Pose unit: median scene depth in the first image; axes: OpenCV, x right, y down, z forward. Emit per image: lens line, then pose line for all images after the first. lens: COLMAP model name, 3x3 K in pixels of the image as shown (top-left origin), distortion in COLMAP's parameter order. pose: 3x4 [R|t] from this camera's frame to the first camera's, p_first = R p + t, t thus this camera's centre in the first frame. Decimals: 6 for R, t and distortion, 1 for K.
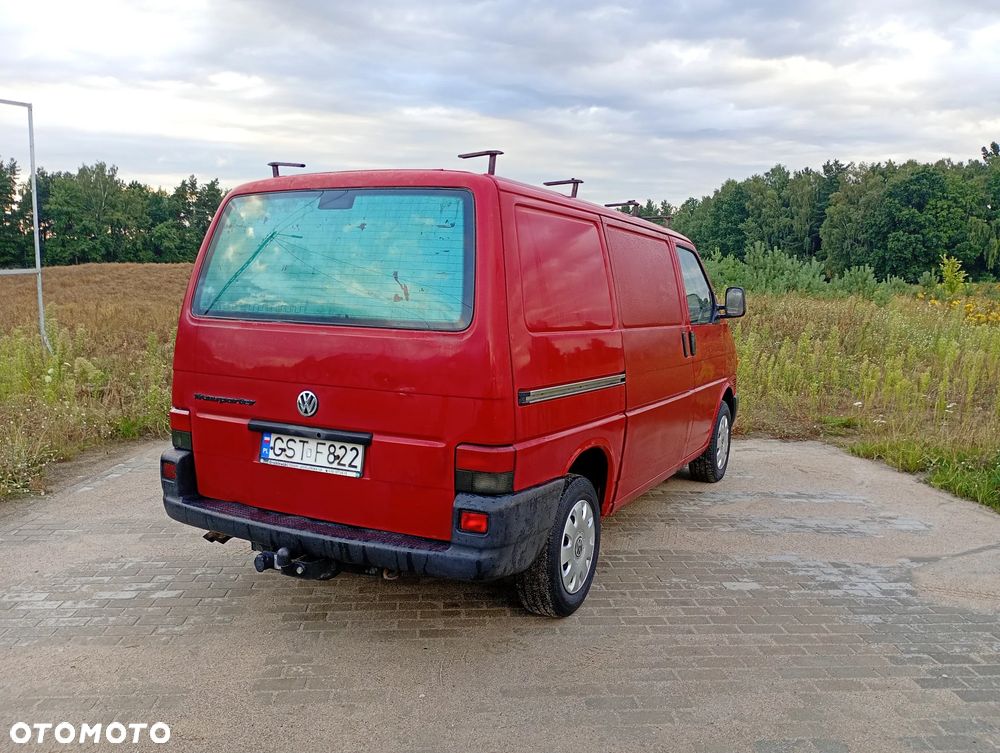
lens RADIAL K [[826.5, 0, 495.1], [0, 826.5, 384.3], [0, 0, 1]] dist [0.070586, -0.093438]
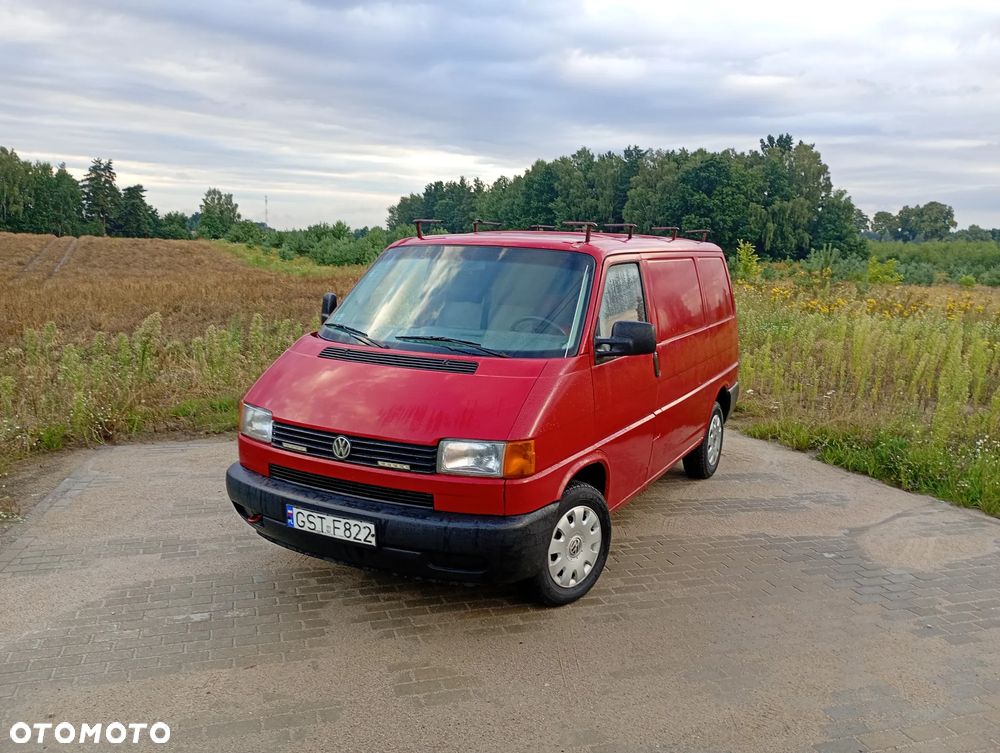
lens RADIAL K [[826.5, 0, 501.3], [0, 826.5, 392.6], [0, 0, 1]] dist [0.070586, -0.093438]
pose [[0.973745, -0.024944, 0.226272, -0.297981], [0.016033, 0.999025, 0.041133, -0.053752], [-0.227077, -0.036425, 0.973195, -0.047683]]
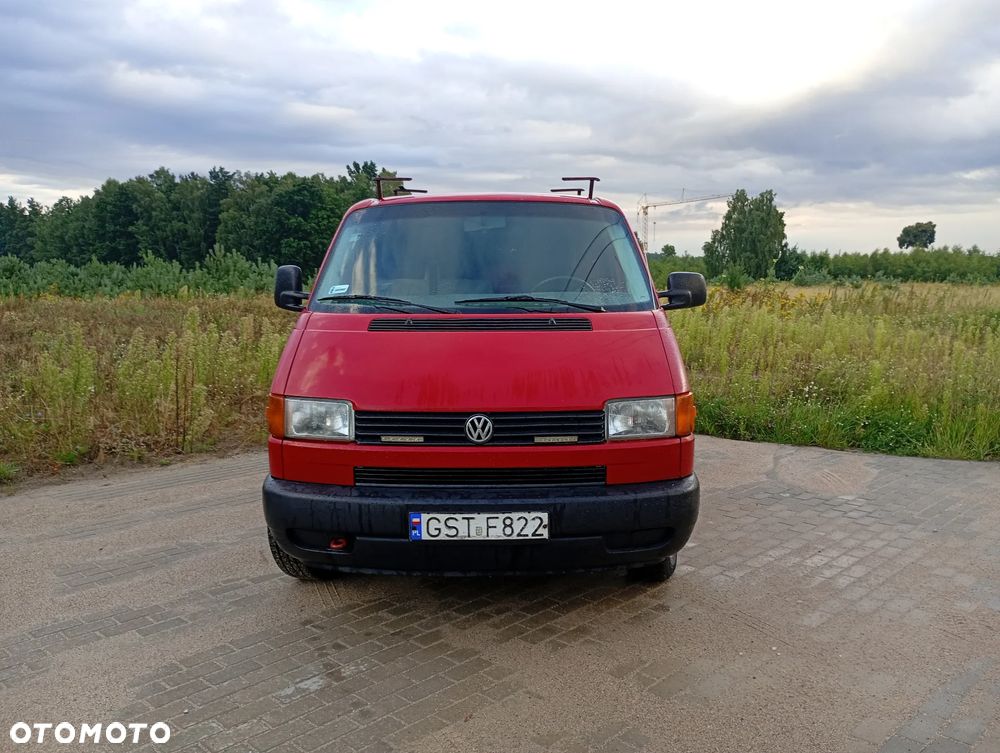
lens RADIAL K [[826.5, 0, 507.2], [0, 826.5, 393.5], [0, 0, 1]] dist [0.070586, -0.093438]
pose [[0.758476, -0.109134, 0.642499, -0.721615], [0.106301, 0.993393, 0.043247, -0.018793], [-0.642973, 0.035497, 0.765066, 0.301064]]
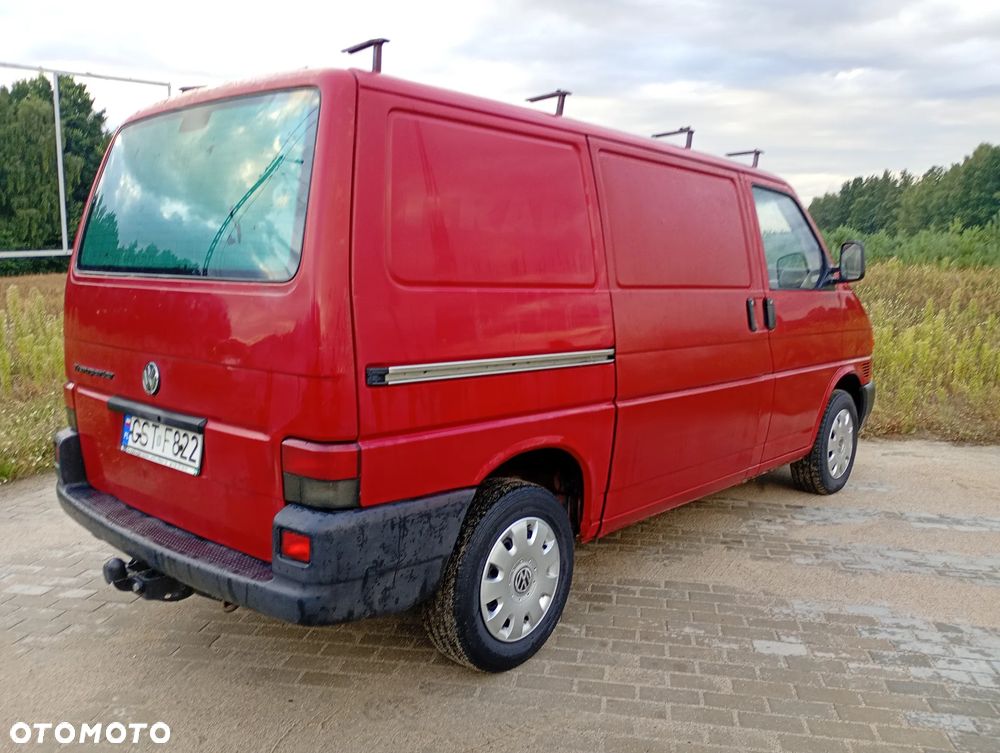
lens RADIAL K [[826.5, 0, 490.4], [0, 826.5, 378.9], [0, 0, 1]] dist [0.070586, -0.093438]
pose [[0.967578, 0.021187, -0.251681, 0.224127], [-0.017843, 0.999720, 0.015563, 0.003983], [0.251940, -0.010568, 0.967685, 0.238589]]
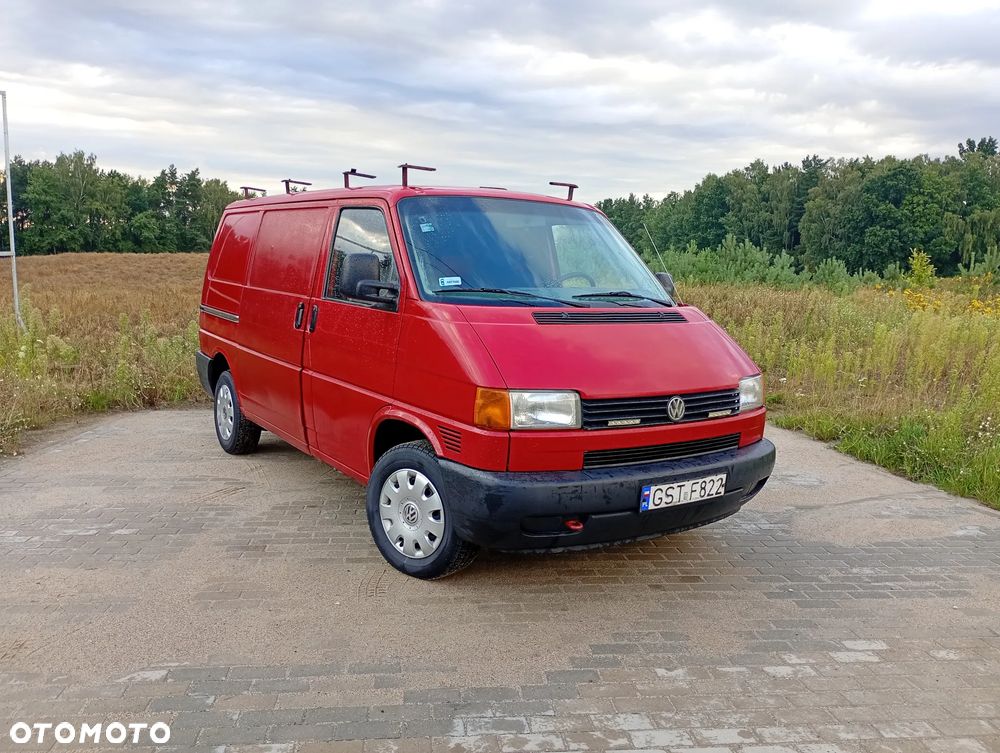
lens RADIAL K [[826.5, 0, 494.2], [0, 826.5, 380.8], [0, 0, 1]] dist [0.070586, -0.093438]
pose [[0.999798, 0.003166, 0.019846, 0.074124], [-0.003258, 0.999984, 0.004575, 0.038594], [-0.019831, -0.004639, 0.999793, -0.121096]]
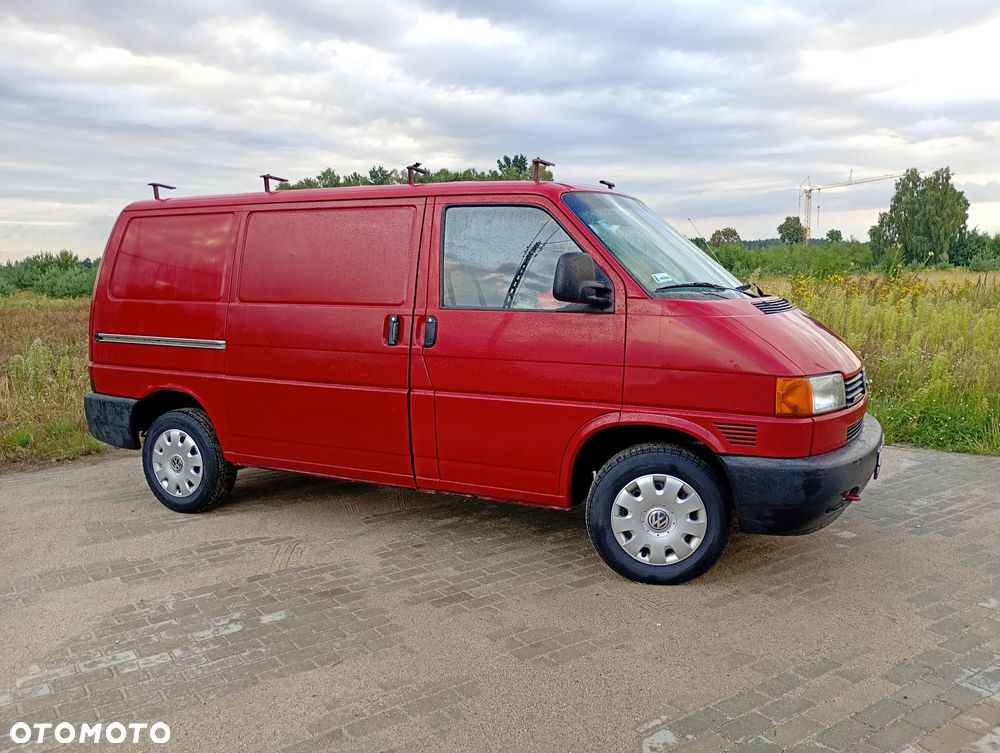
lens RADIAL K [[826.5, 0, 504.2], [0, 826.5, 379.8], [0, 0, 1]] dist [0.070586, -0.093438]
pose [[0.863856, -0.097334, 0.494245, -0.570227], [0.101151, 0.994688, 0.019094, 0.007740], [-0.493478, 0.033499, 0.869113, 0.106933]]
